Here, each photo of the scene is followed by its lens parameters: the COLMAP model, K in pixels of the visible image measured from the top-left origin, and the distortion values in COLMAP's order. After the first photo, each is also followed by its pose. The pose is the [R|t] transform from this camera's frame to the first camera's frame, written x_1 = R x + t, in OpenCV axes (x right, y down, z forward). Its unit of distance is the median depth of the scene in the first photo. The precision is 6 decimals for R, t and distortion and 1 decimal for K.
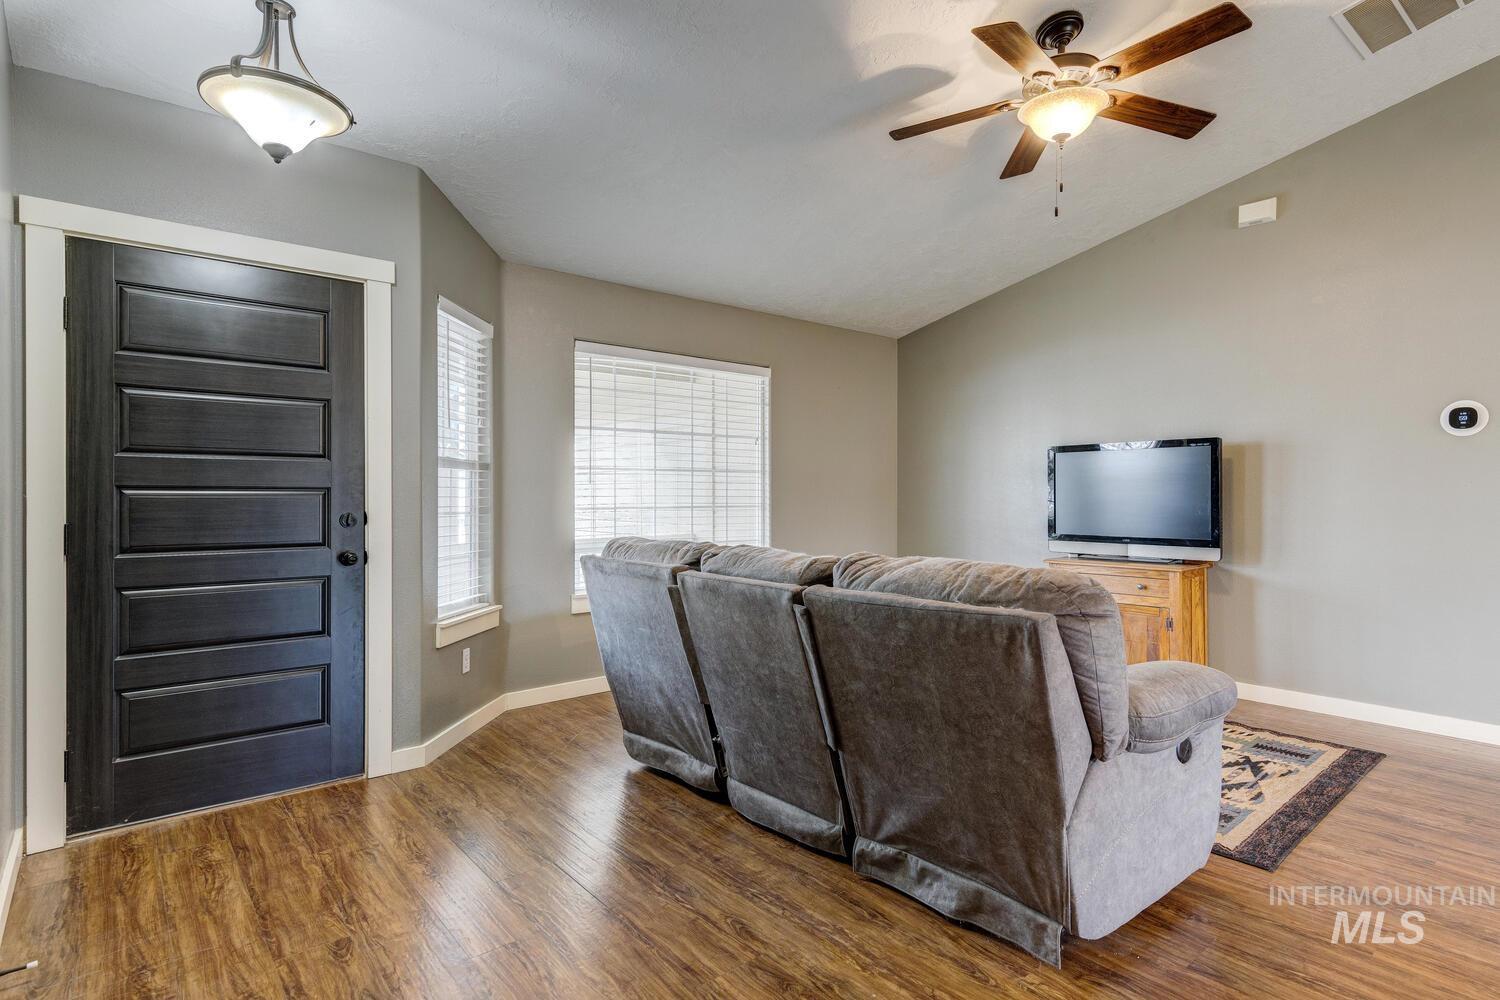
lens RADIAL K [[772.2, 0, 758.1], [0, 772.2, 498.0], [0, 0, 1]] dist [0.010342, 0.000314]
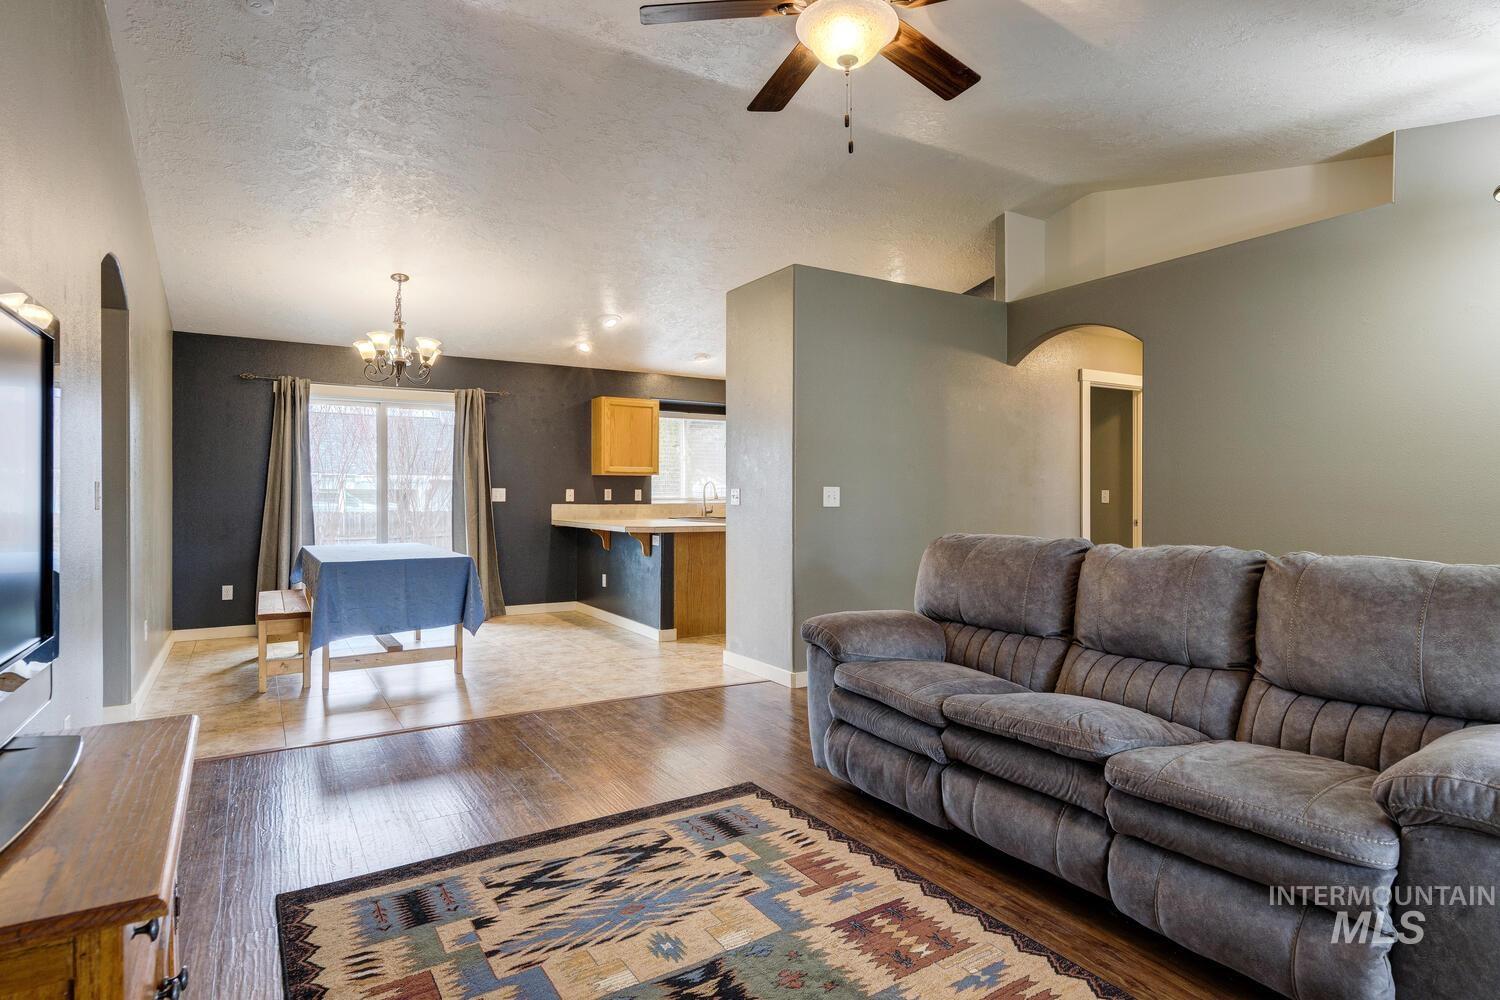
lens RADIAL K [[772.2, 0, 758.1], [0, 772.2, 498.0], [0, 0, 1]] dist [0.010342, 0.000314]
pose [[-0.991193, -0.004797, 0.132337, 0.354075], [-0.005489, 0.999973, -0.004868, 0.004861], [-0.132310, -0.005551, -0.991193, 1.707746]]
